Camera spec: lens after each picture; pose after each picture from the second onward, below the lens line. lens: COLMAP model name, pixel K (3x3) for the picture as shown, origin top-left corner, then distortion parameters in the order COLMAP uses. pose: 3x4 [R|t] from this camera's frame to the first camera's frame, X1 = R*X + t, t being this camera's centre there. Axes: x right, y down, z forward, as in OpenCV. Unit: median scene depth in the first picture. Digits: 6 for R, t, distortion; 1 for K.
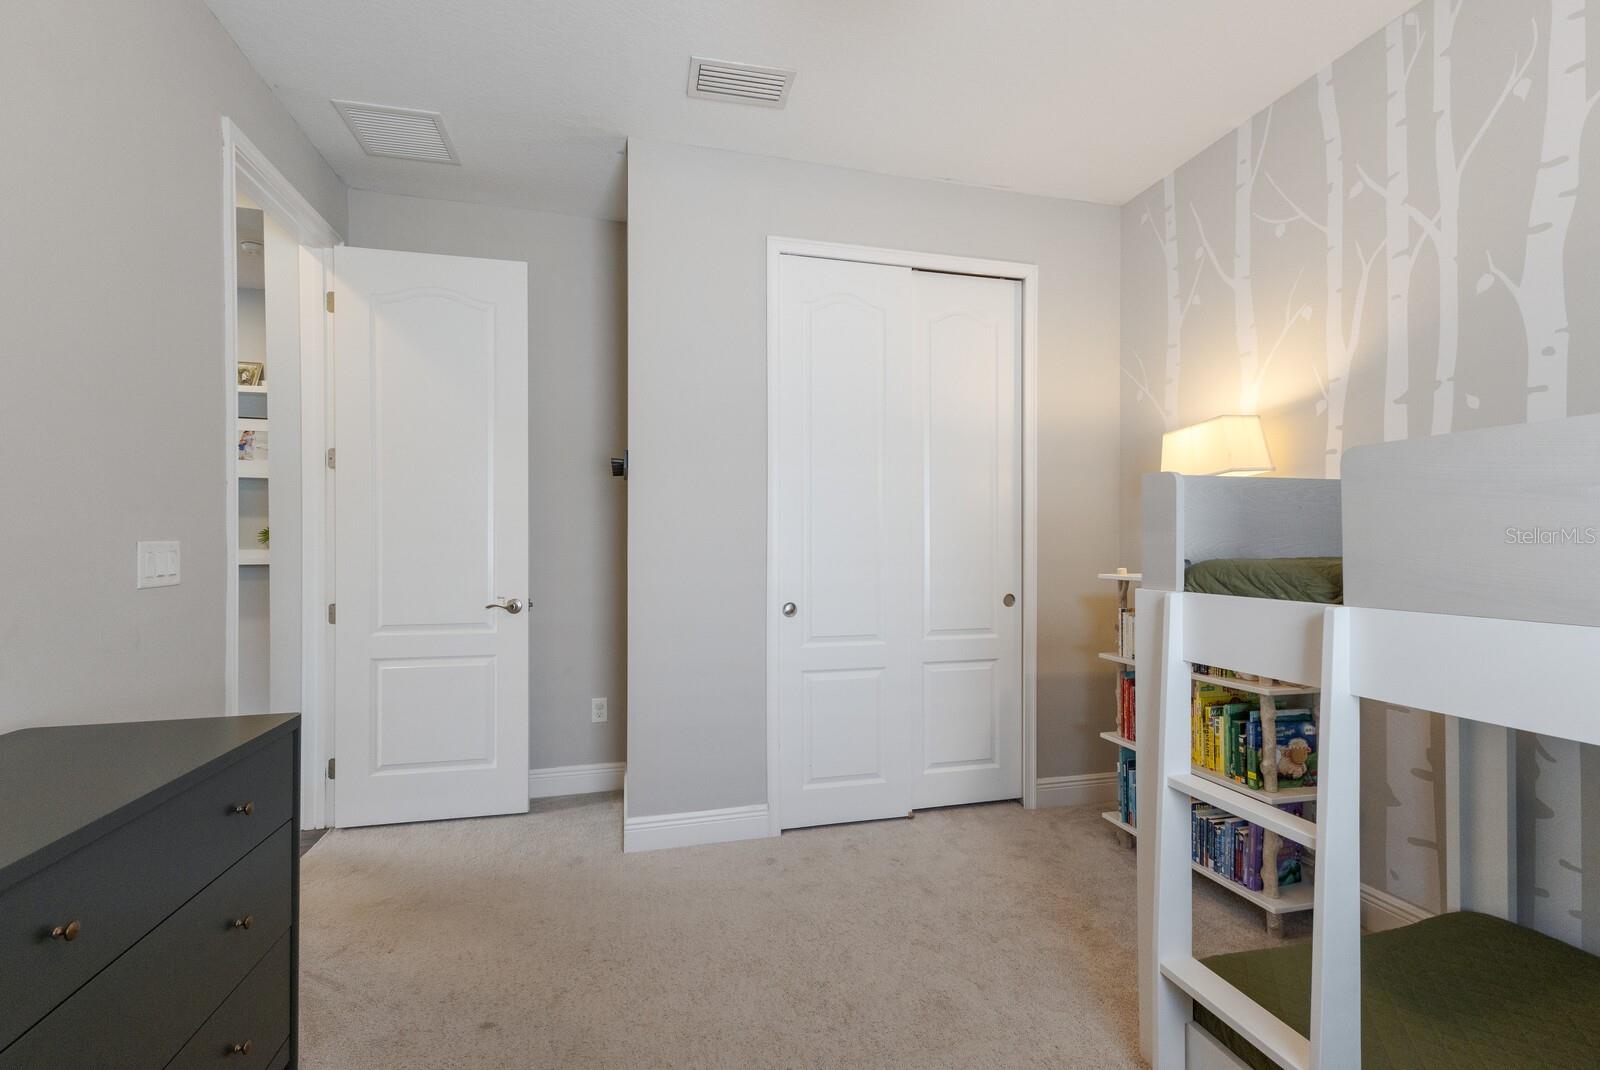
lens RADIAL K [[699.1, 0, 808.2], [0, 699.1, 537.6], [0, 0, 1]] dist [0.000973, 0.000139]
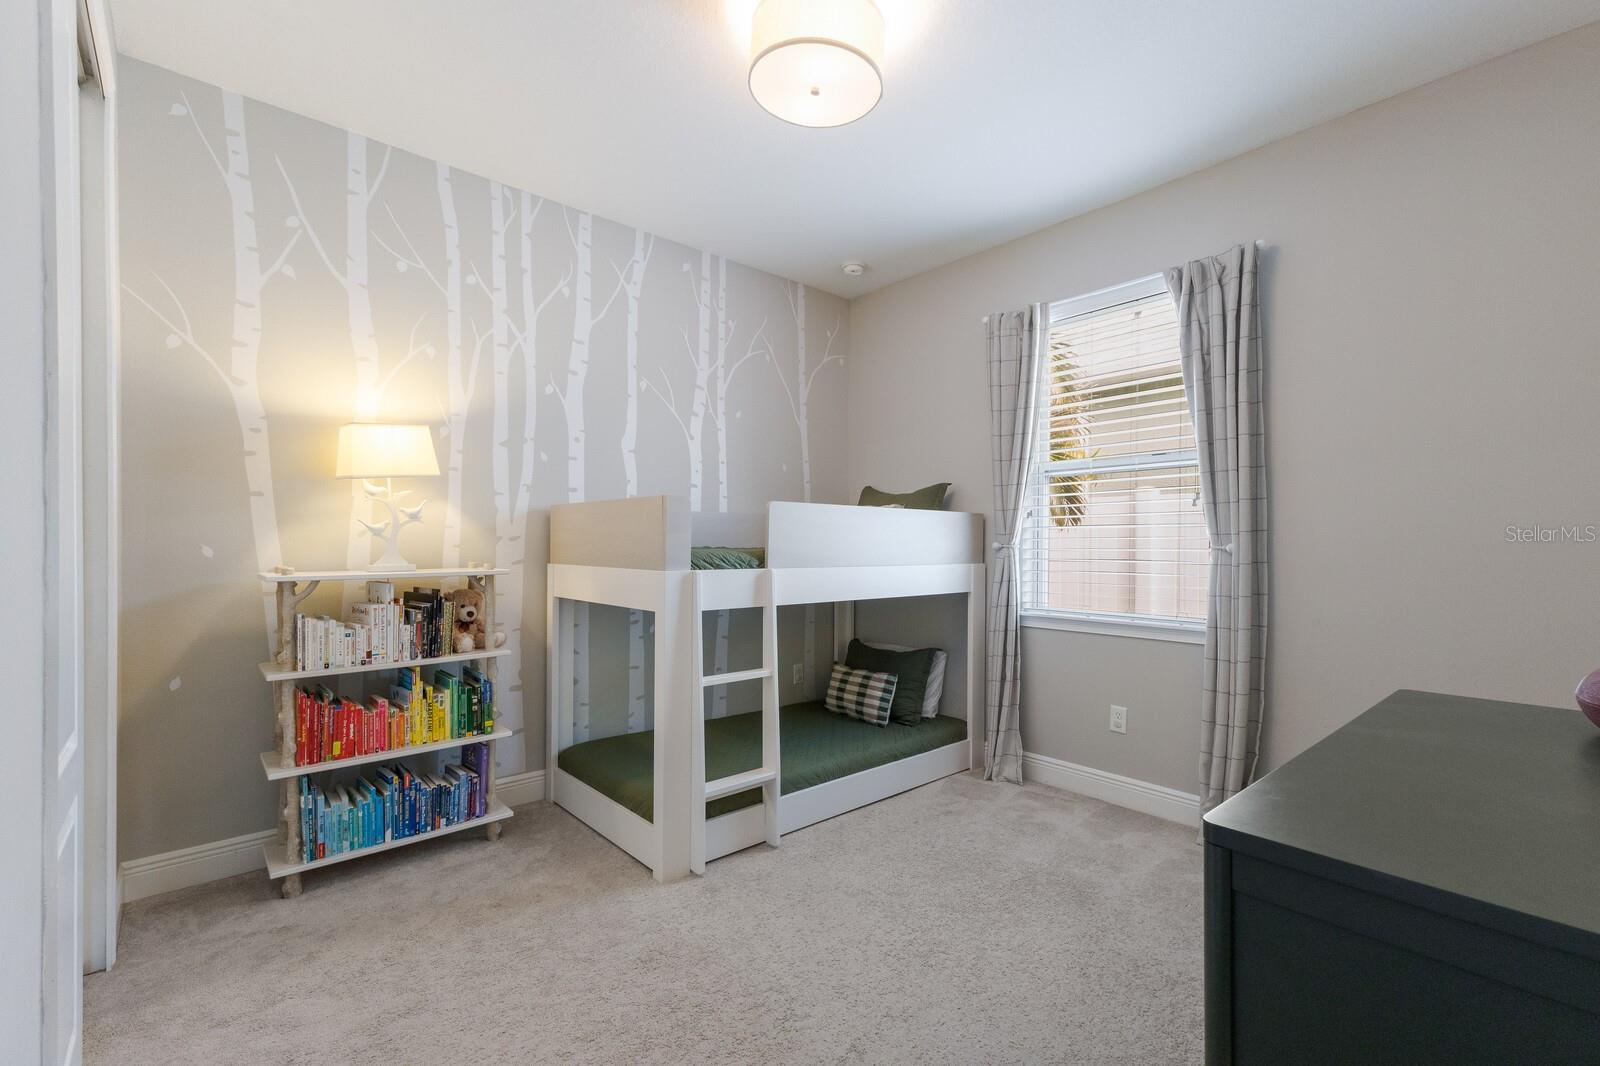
lens RADIAL K [[699.1, 0, 808.2], [0, 699.1, 535.6], [0, 0, 1]] dist [0.000973, 0.000139]
pose [[-0.471717, 0.006842, 0.881724, -0.708091], [-0.014982, 0.999763, -0.015774, 0.011854], [-0.881623, -0.020651, -0.471502, 1.030662]]
